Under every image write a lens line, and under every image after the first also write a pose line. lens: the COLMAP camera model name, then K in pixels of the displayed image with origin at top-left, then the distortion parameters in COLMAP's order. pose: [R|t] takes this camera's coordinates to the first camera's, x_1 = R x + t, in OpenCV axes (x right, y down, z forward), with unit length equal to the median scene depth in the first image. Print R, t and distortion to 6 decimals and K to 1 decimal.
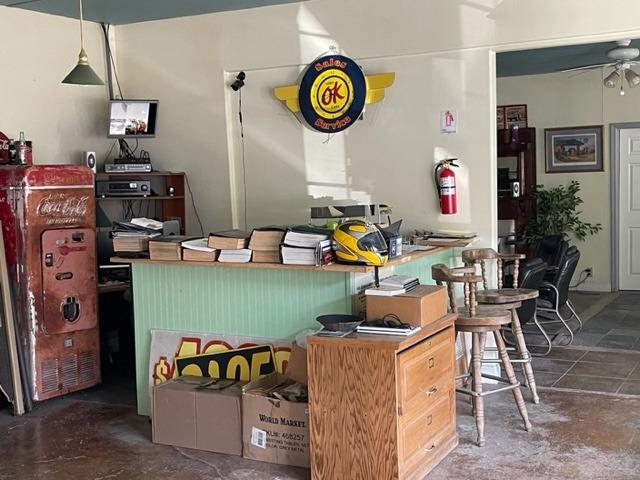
lens RADIAL K [[870.4, 0, 320.3], [0, 870.4, 239.1], [0, 0, 1]] dist [0.045695, 0.000000]
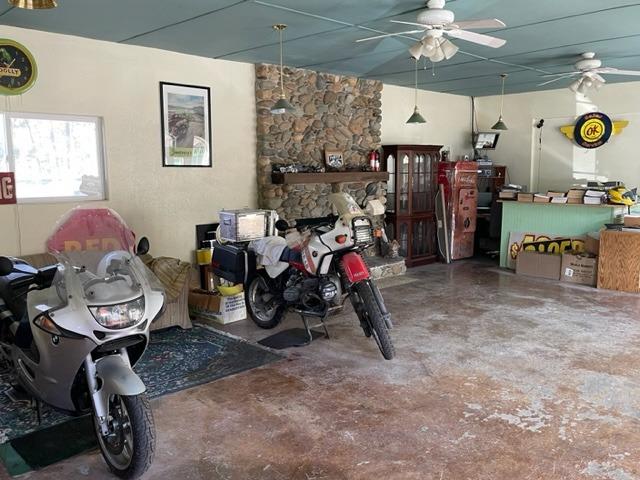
lens RADIAL K [[560.5, 0, 319.5], [0, 560.5, 240.1], [0, 0, 1]] dist [0.036304, -0.004015]
pose [[0.955779, 0.062105, -0.287454, -0.230685], [-0.047199, 0.997171, 0.058505, 0.058179], [0.290275, -0.042350, 0.956006, -0.588264]]
